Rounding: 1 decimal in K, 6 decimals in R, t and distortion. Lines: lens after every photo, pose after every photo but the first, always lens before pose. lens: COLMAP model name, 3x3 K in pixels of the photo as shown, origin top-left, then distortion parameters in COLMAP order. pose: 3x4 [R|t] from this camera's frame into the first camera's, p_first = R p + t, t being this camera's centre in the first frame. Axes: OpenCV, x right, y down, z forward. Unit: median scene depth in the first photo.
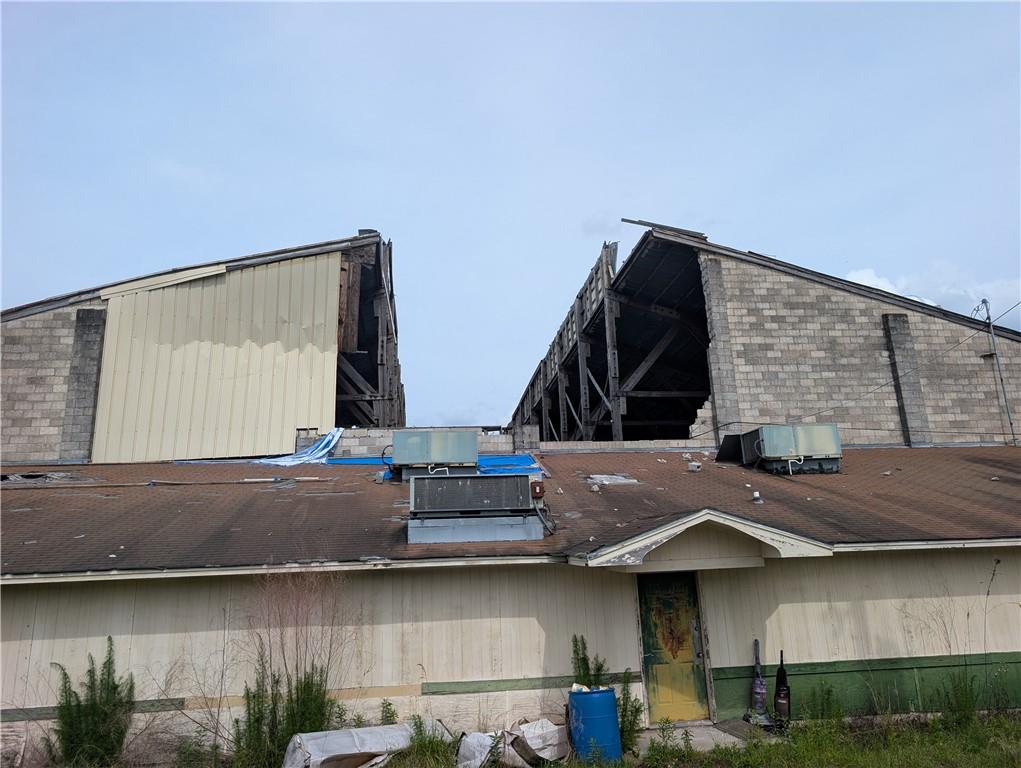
lens RADIAL K [[739.0, 0, 510.5], [0, 739.0, 384.0], [0, 0, 1]] dist [0.027988, -0.021830]
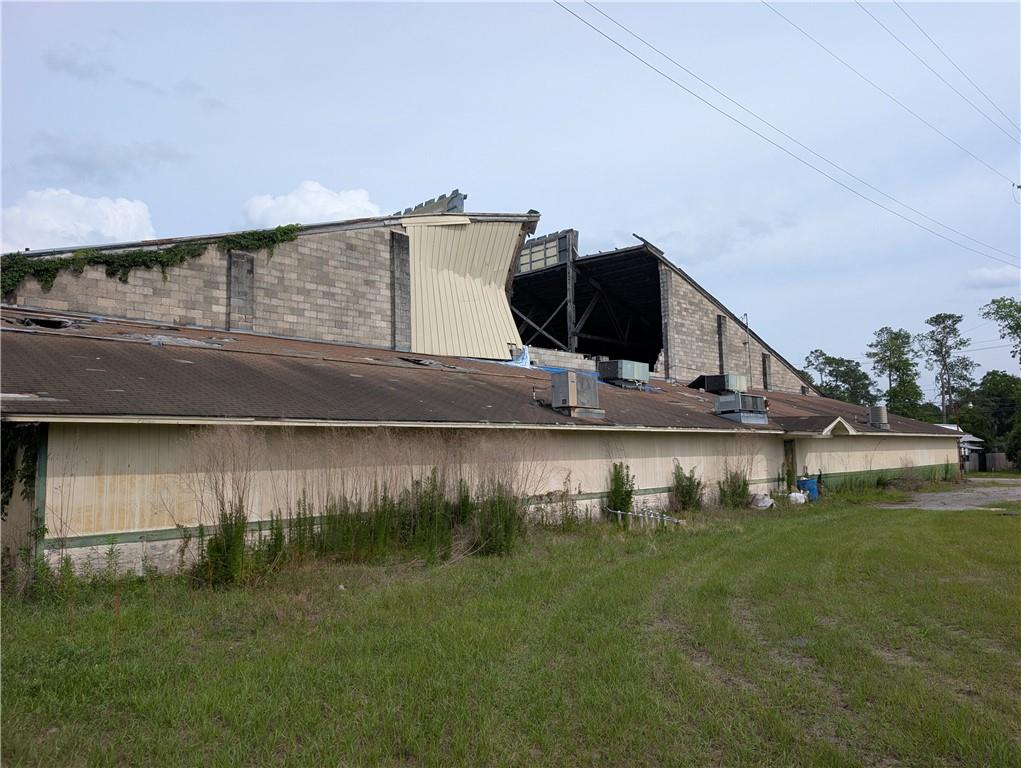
lens RADIAL K [[739.0, 0, 510.5], [0, 739.0, 384.0], [0, 0, 1]] dist [0.027988, -0.021830]
pose [[0.767769, 0.083412, 0.635274, -1.149658], [-0.171562, 0.982049, 0.078399, 0.022711], [-0.617331, -0.169181, 0.768297, -0.156222]]
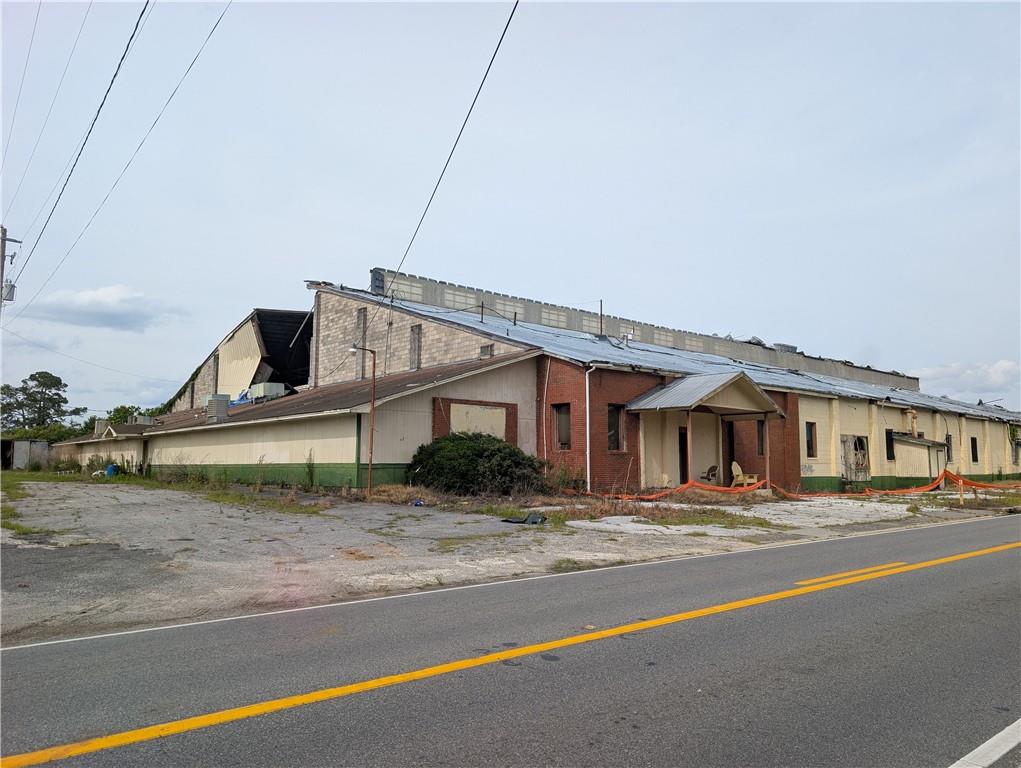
lens RADIAL K [[739.0, 0, 510.5], [0, 739.0, 384.0], [0, 0, 1]] dist [0.027988, -0.021830]
pose [[0.568585, -0.055404, -0.820757, 2.353142], [0.181211, 0.981657, 0.059270, 0.050748], [0.802418, -0.182430, 0.568195, 0.238139]]
